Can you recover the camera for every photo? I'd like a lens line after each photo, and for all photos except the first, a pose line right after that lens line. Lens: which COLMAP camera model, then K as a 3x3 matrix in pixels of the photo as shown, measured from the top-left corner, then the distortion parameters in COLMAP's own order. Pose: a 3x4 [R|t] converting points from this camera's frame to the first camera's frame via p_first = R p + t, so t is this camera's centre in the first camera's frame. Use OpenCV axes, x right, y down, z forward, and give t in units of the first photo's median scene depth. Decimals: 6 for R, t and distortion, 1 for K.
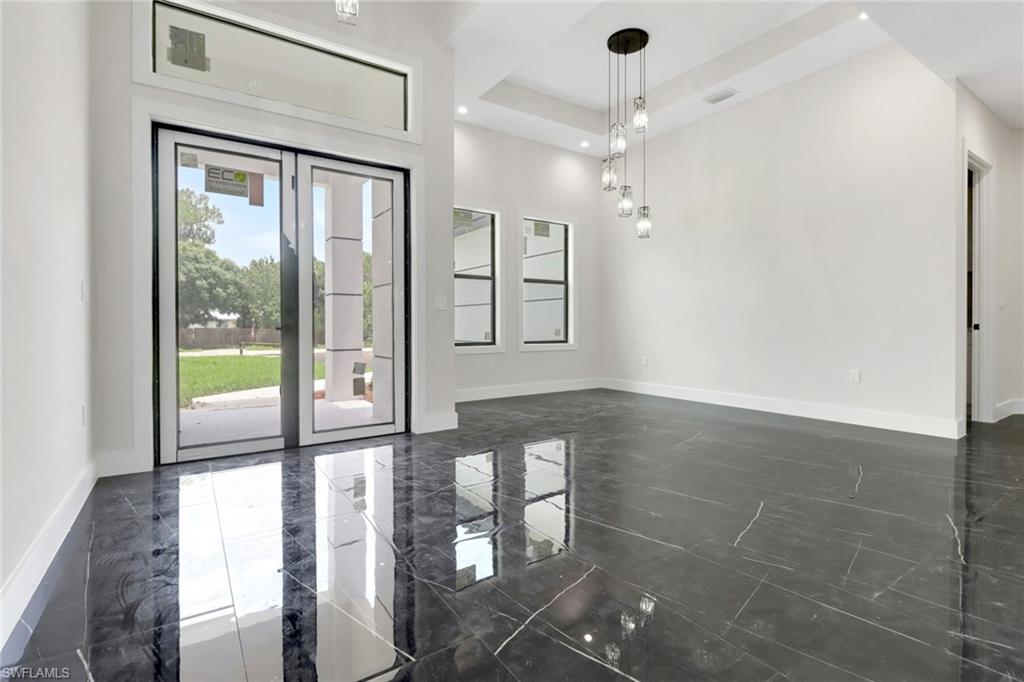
lens RADIAL K [[486.8, 0, 512.6], [0, 486.8, 329.0], [0, 0, 1]] dist [0.011009, -0.004113]
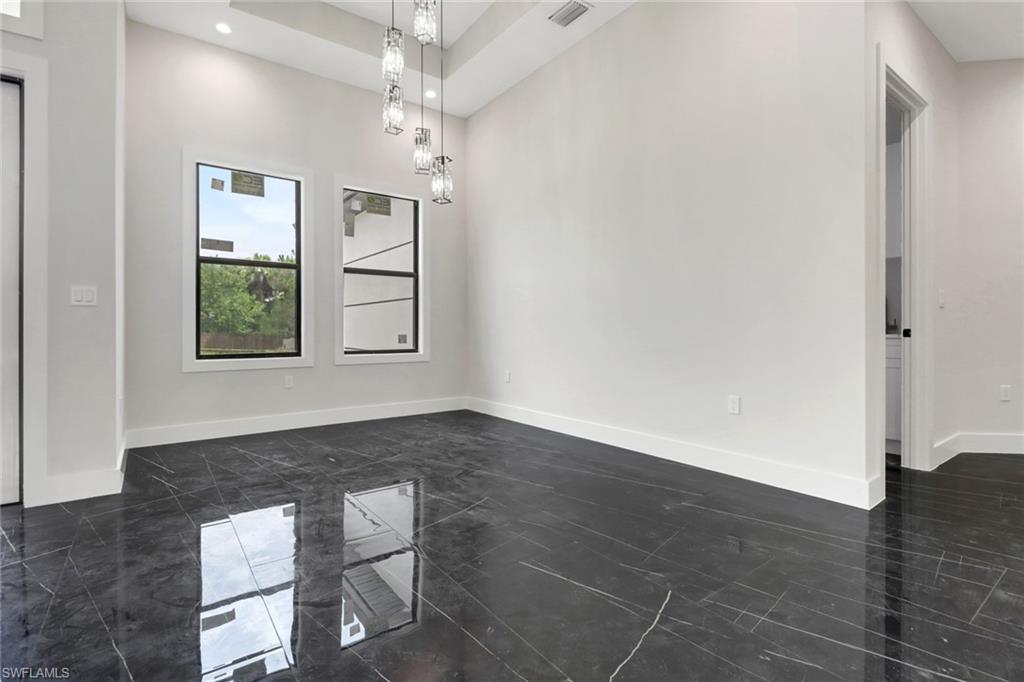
lens RADIAL K [[486.8, 0, 512.8], [0, 486.8, 329.7], [0, 0, 1]] dist [0.011009, -0.004113]
pose [[0.998941, 0.000775, 0.045993, 0.344268], [-0.000499, 0.999982, -0.006008, -0.004334], [-0.045997, 0.005979, 0.998924, 0.319620]]
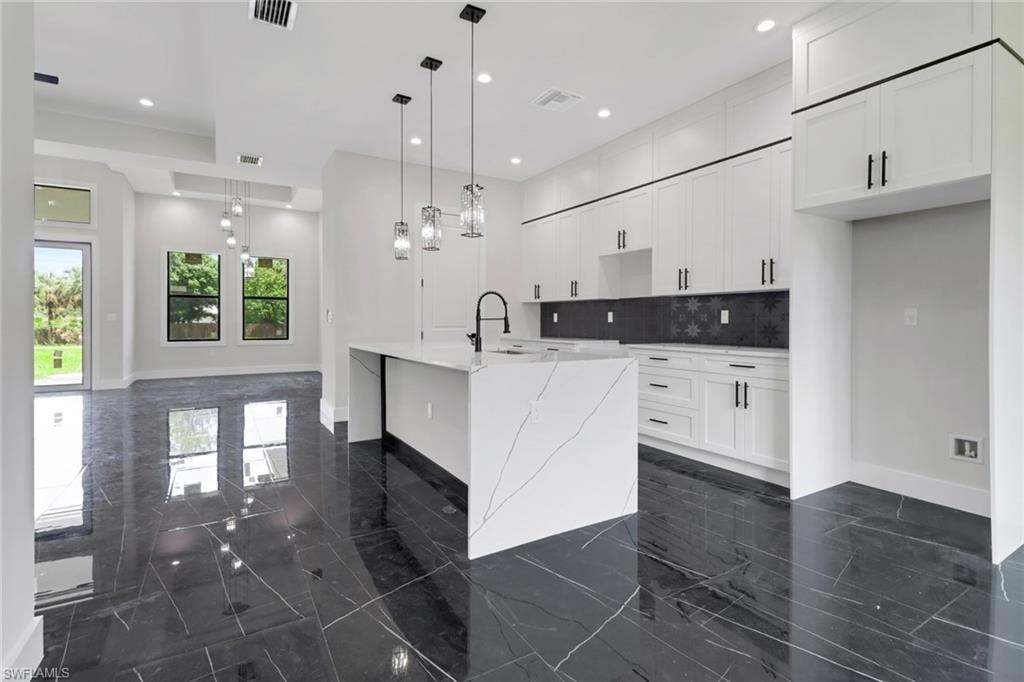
lens RADIAL K [[486.8, 0, 505.6], [0, 486.8, 324.4], [0, 0, 1]] dist [0.011009, -0.004113]
pose [[0.998005, 0.006368, -0.062806, 1.295149], [-0.006213, 0.999977, 0.002651, -0.038034], [0.062821, -0.002255, 0.998022, -0.644825]]
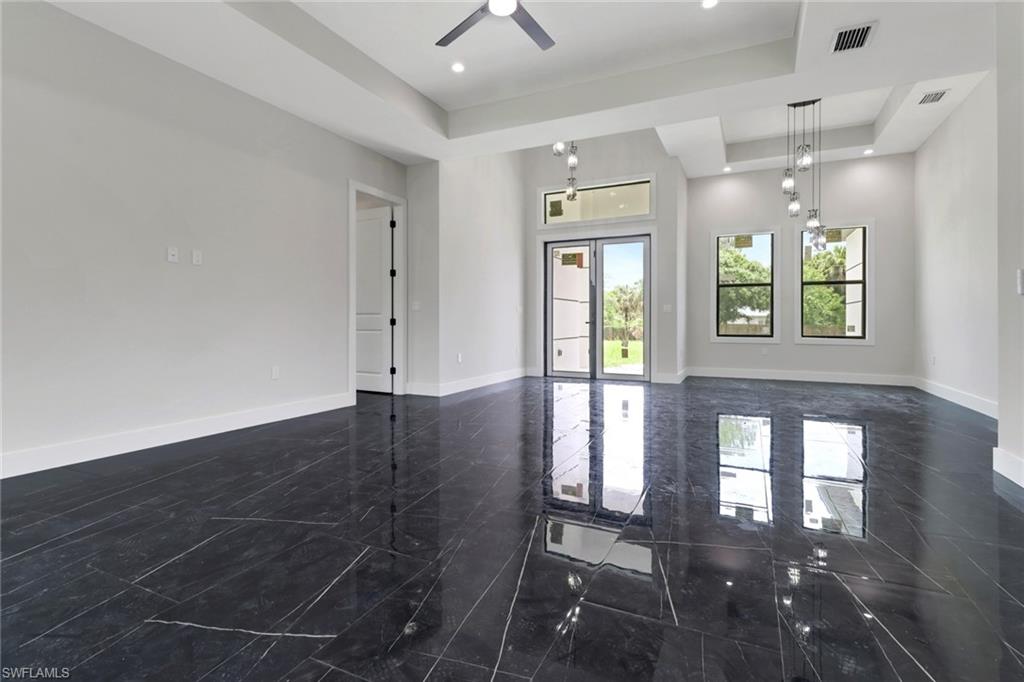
lens RADIAL K [[486.8, 0, 513.1], [0, 486.8, 316.3], [0, 0, 1]] dist [0.011009, -0.004113]
pose [[0.504600, -0.005416, -0.863336, 0.969337], [-0.009504, 0.999885, -0.011827, -0.000014], [0.863301, 0.014173, 0.504491, -0.300467]]
